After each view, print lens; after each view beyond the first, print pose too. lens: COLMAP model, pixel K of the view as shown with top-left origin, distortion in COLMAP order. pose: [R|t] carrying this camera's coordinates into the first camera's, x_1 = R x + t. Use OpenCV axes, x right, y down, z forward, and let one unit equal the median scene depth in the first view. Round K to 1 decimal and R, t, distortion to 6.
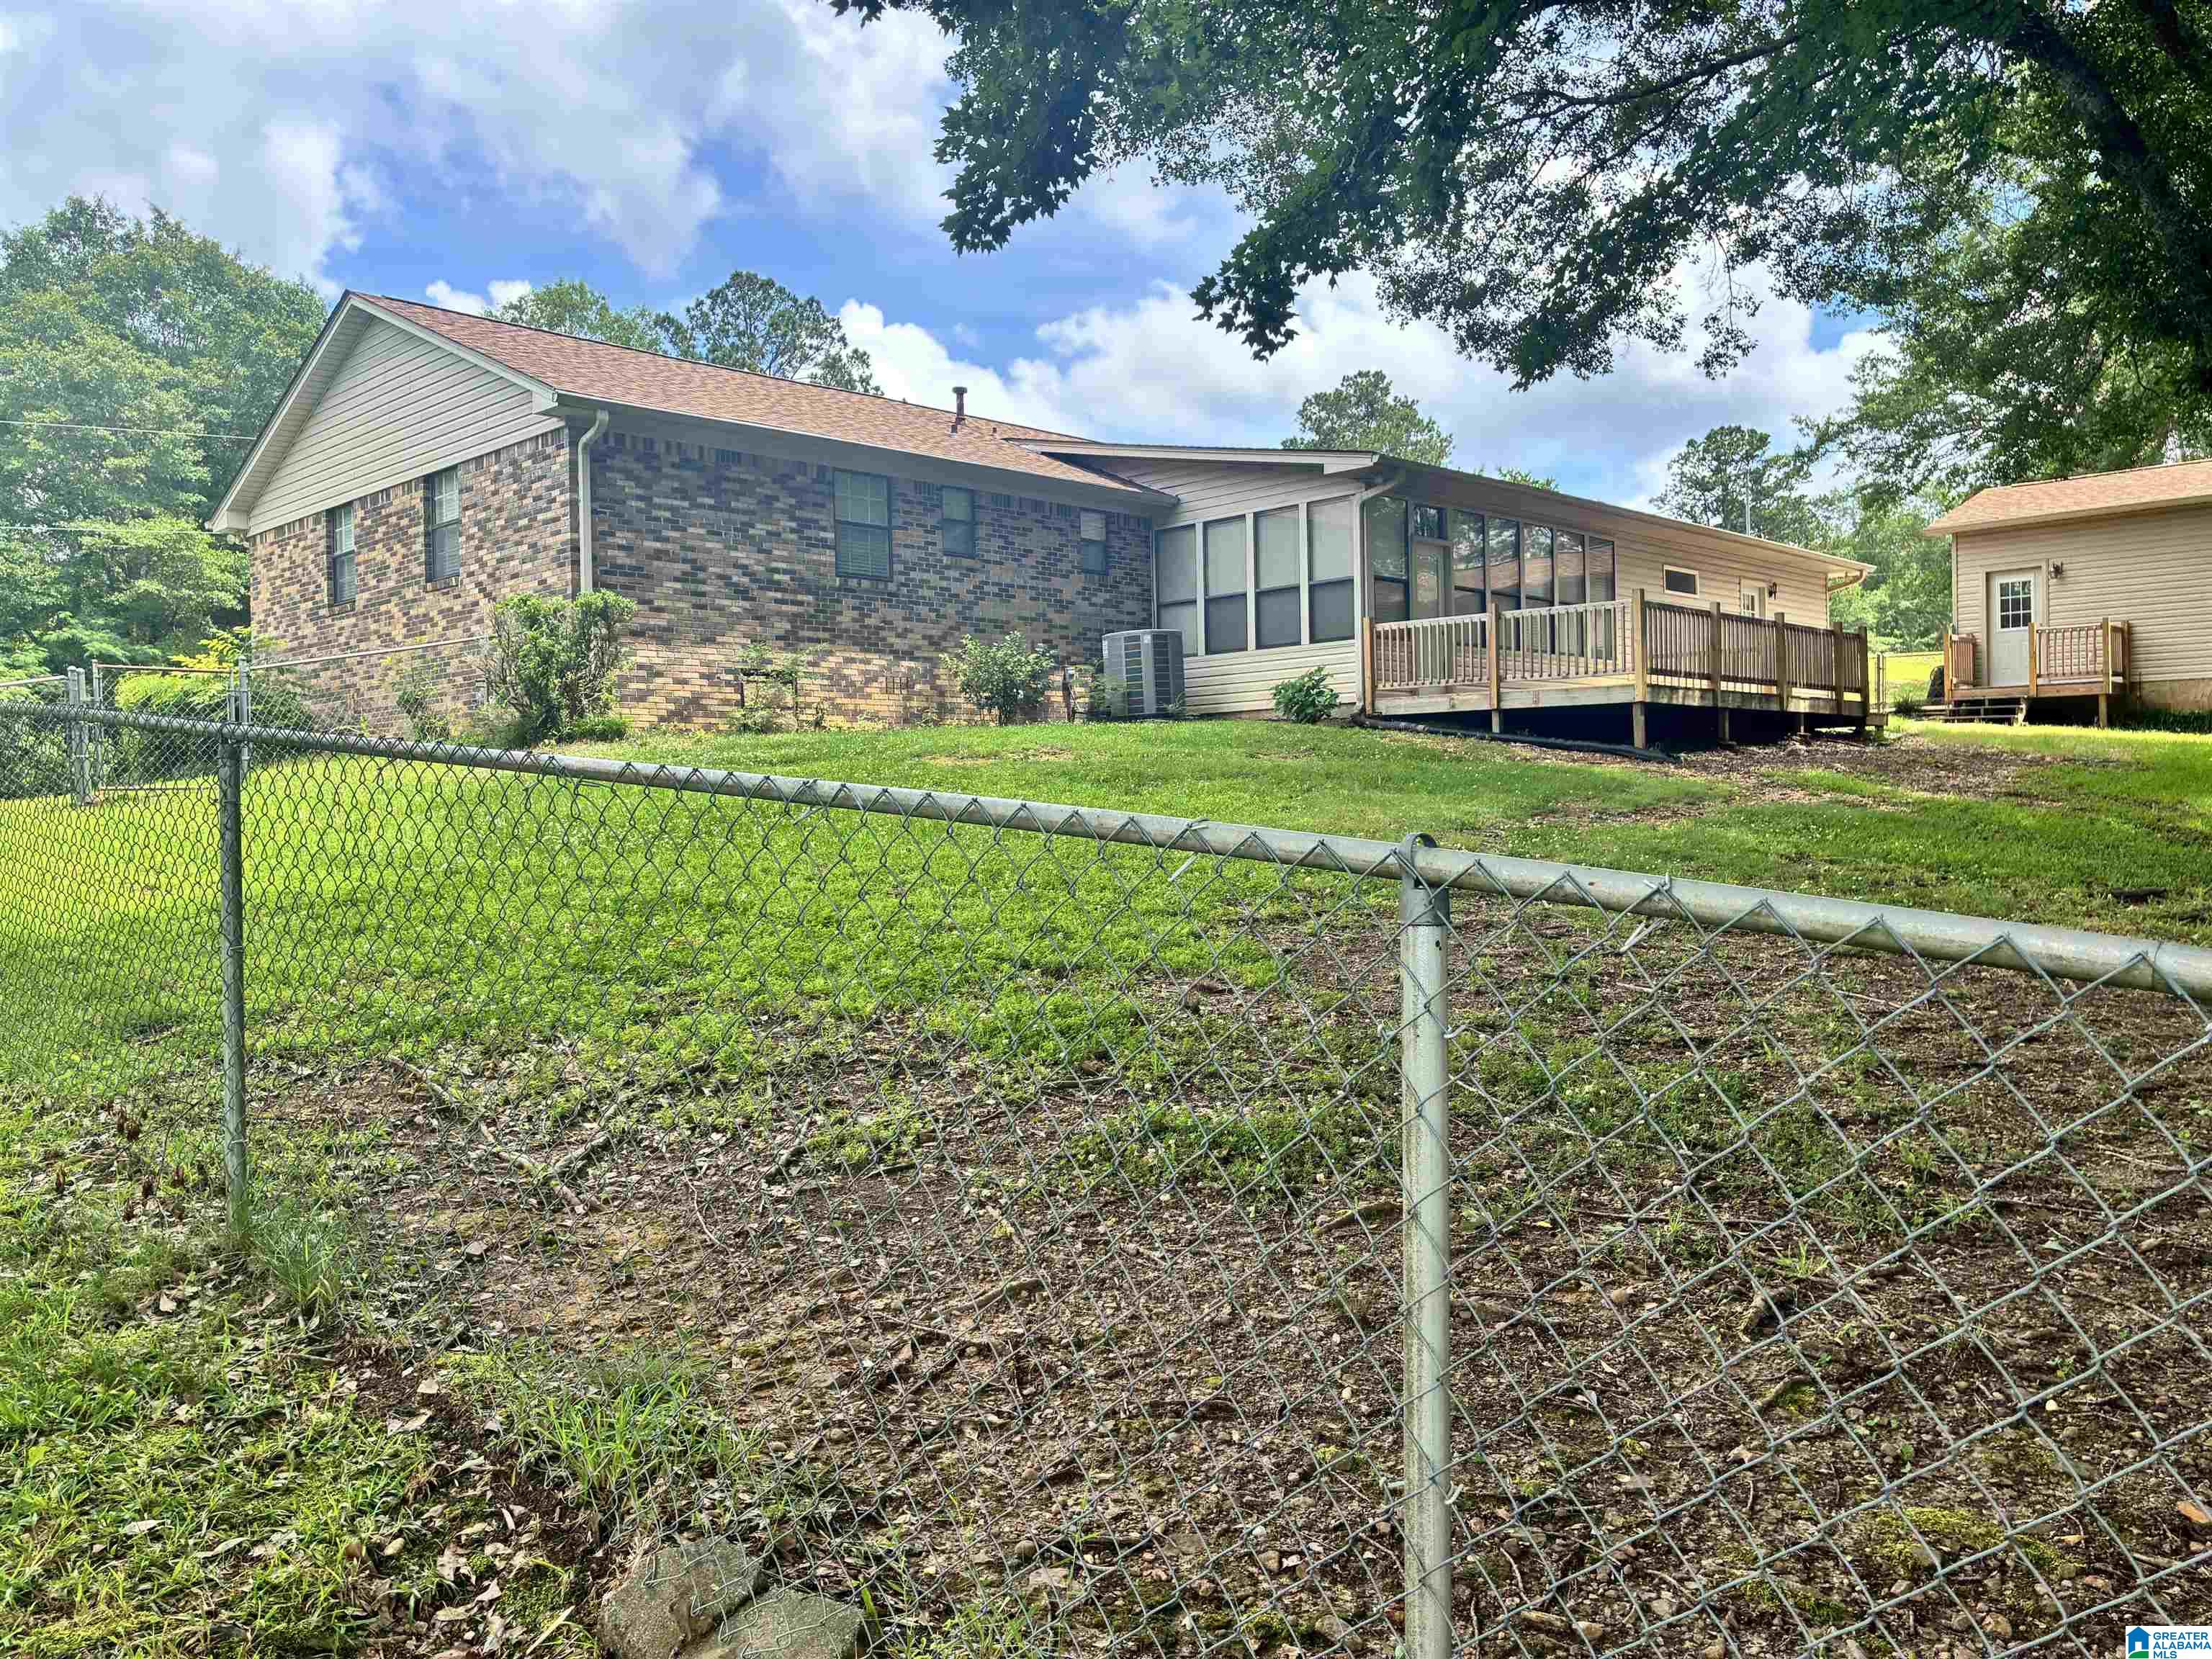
lens RADIAL K [[1679.5, 0, 1130.6], [0, 1679.5, 801.3], [0, 0, 1]] dist [0.046552, -0.061141]
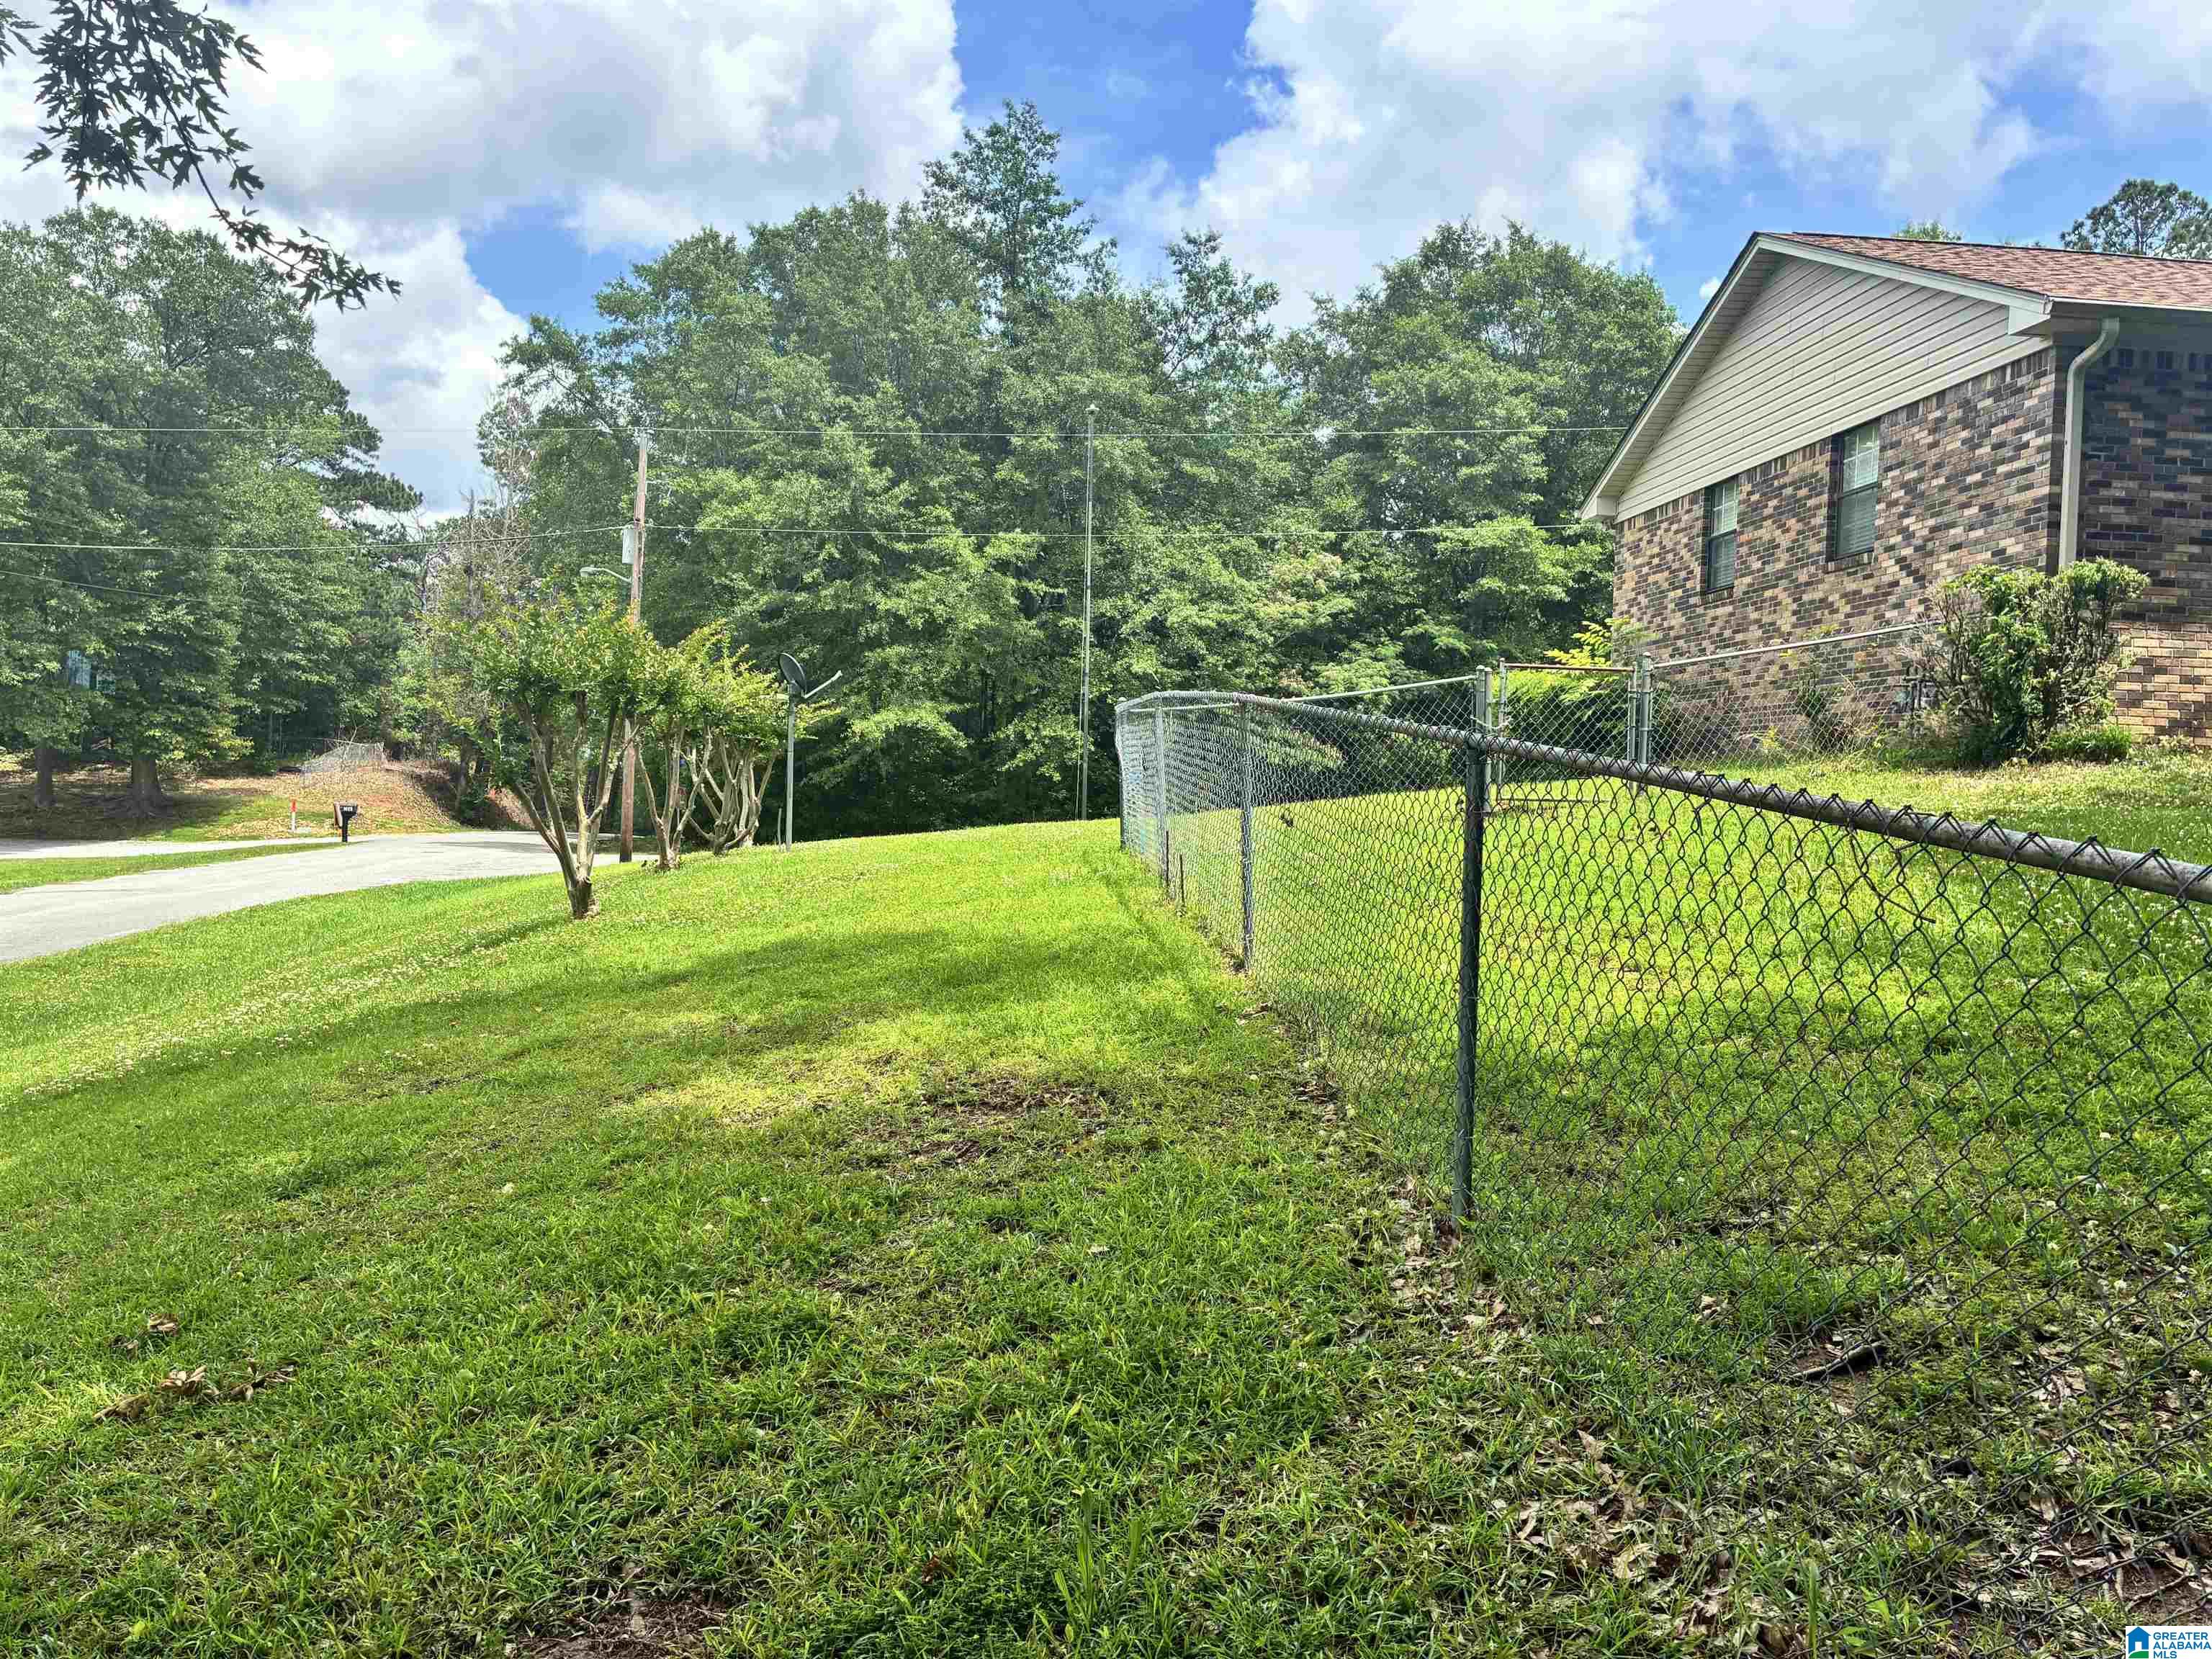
lens RADIAL K [[1679.5, 0, 1105.6], [0, 1679.5, 827.2], [0, 0, 1]] dist [0.046552, -0.061141]
pose [[0.744557, 0.062665, -0.664611, -0.110260], [-0.047639, 0.998034, 0.040734, -0.013054], [0.665857, 0.001333, 0.746079, 0.120241]]
